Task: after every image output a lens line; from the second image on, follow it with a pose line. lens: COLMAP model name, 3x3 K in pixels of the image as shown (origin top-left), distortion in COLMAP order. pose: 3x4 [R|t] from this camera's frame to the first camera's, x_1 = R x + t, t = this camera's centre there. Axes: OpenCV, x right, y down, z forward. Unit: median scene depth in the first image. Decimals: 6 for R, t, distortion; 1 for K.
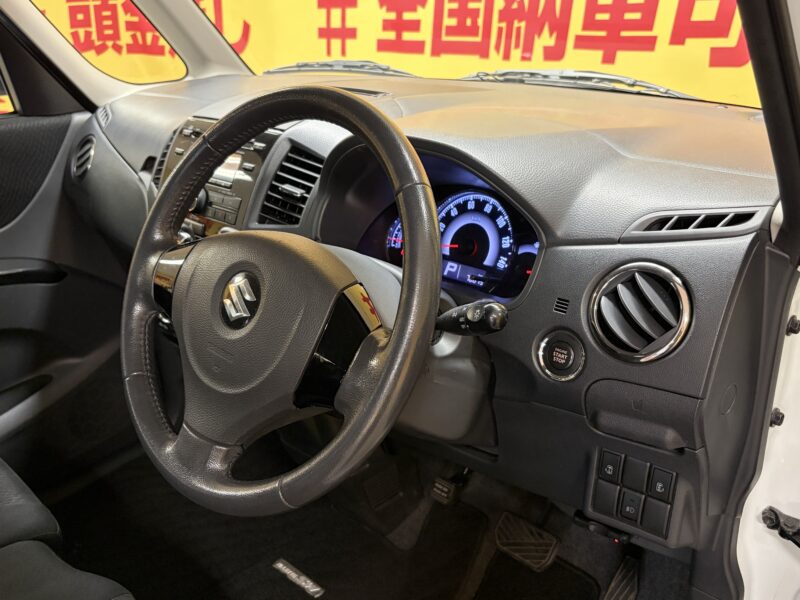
lens RADIAL K [[746.7, 0, 397.5], [0, 746.7, 303.8], [0, 0, 1]] dist [0.005155, 0.000000]
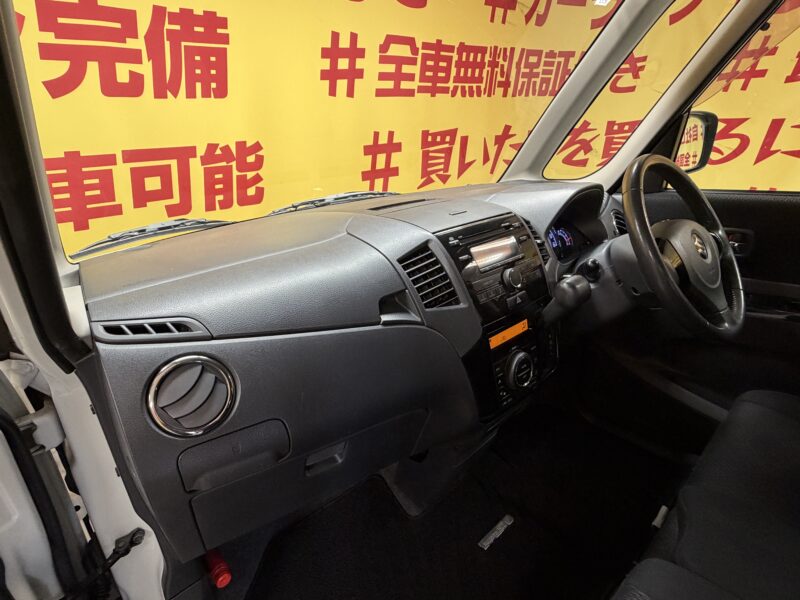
lens RADIAL K [[413.8, 0, 394.8], [0, 413.8, 298.5], [0, 0, 1]] dist [0.003843, 0.003012]
pose [[0.095623, -0.314766, 0.944340, -0.399926], [0.455695, 0.857281, 0.239605, -0.153524], [-0.884985, 0.407420, 0.225413, 0.429276]]
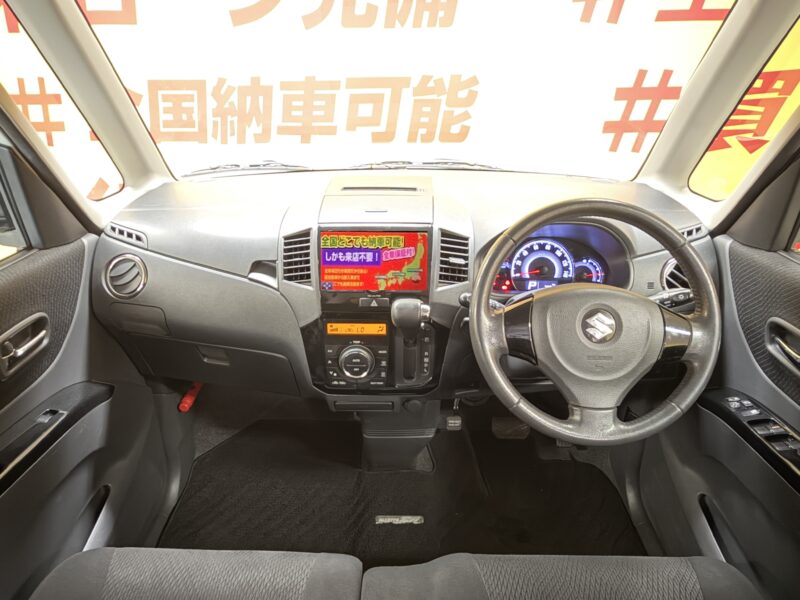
lens RADIAL K [[506.9, 0, 391.5], [0, 506.9, 300.6], [0, 0, 1]] dist [0.014199, 0.001008]
pose [[0.731898, -0.258824, 0.630345, -0.349128], [0.246942, 0.962919, 0.108655, -0.083723], [-0.635094, 0.076134, 0.768674, 0.112375]]
